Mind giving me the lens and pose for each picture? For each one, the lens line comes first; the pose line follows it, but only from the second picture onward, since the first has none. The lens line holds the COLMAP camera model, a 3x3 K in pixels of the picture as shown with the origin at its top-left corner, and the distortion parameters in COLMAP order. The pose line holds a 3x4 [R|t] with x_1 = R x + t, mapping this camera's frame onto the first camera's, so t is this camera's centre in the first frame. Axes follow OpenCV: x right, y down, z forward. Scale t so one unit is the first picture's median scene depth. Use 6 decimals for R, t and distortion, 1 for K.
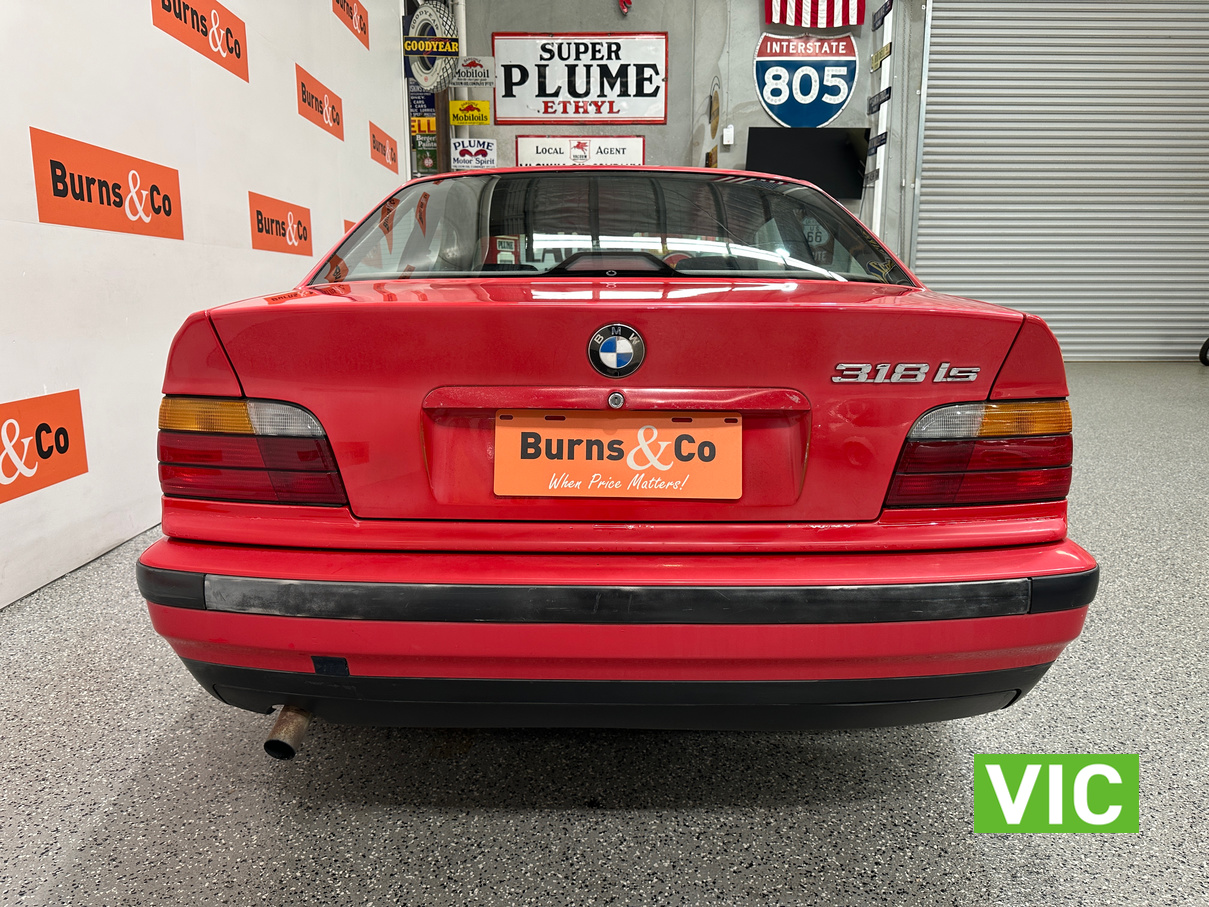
lens RADIAL K [[855.3, 0, 604.5], [0, 855.3, 453.5], [0, 0, 1]] dist [0.006128, -0.008647]
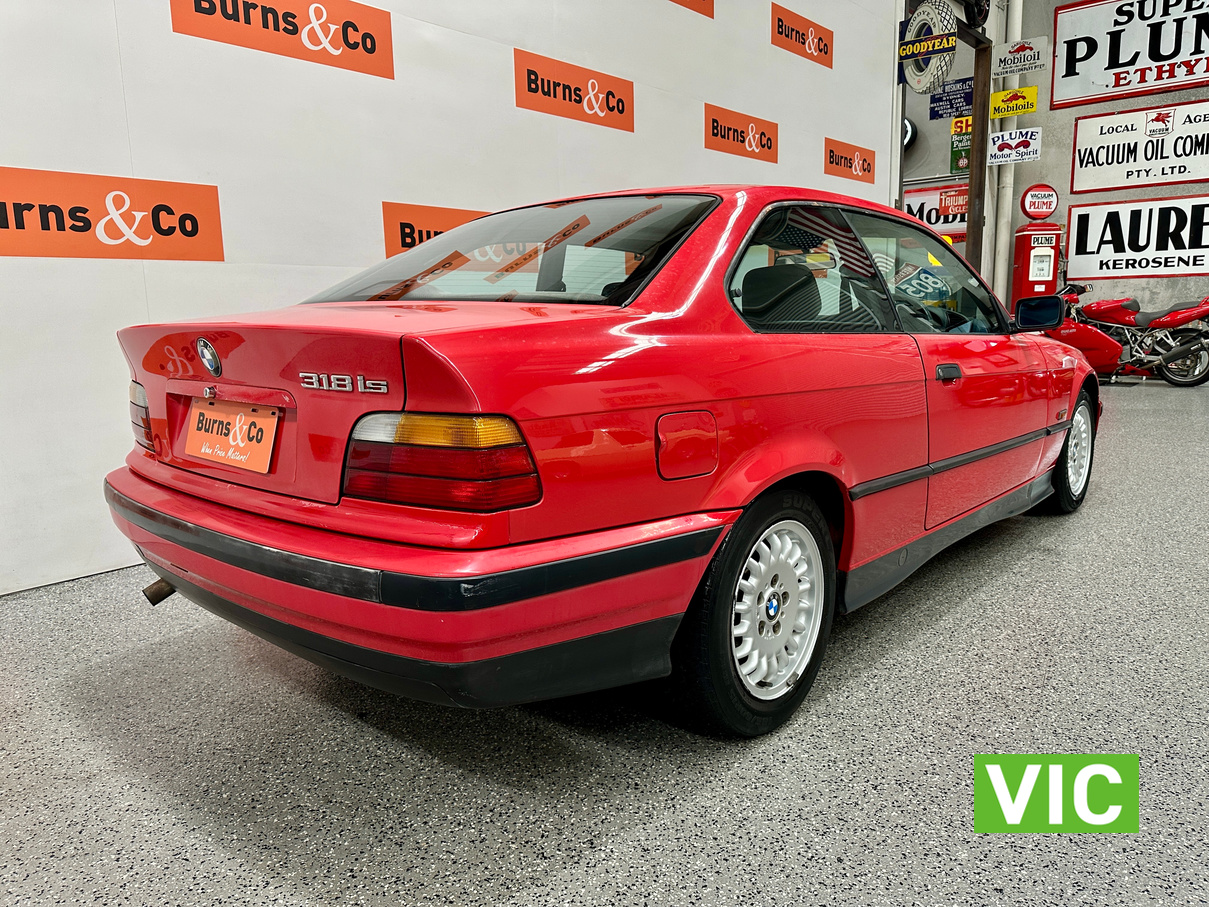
lens RADIAL K [[855.3, 0, 604.5], [0, 855.3, 453.5], [0, 0, 1]] dist [0.006128, -0.008647]
pose [[0.753517, 0.094096, -0.650660, 0.142182], [-0.099155, 0.994649, 0.029014, -0.006750], [0.649908, 0.042654, 0.758815, 0.034187]]
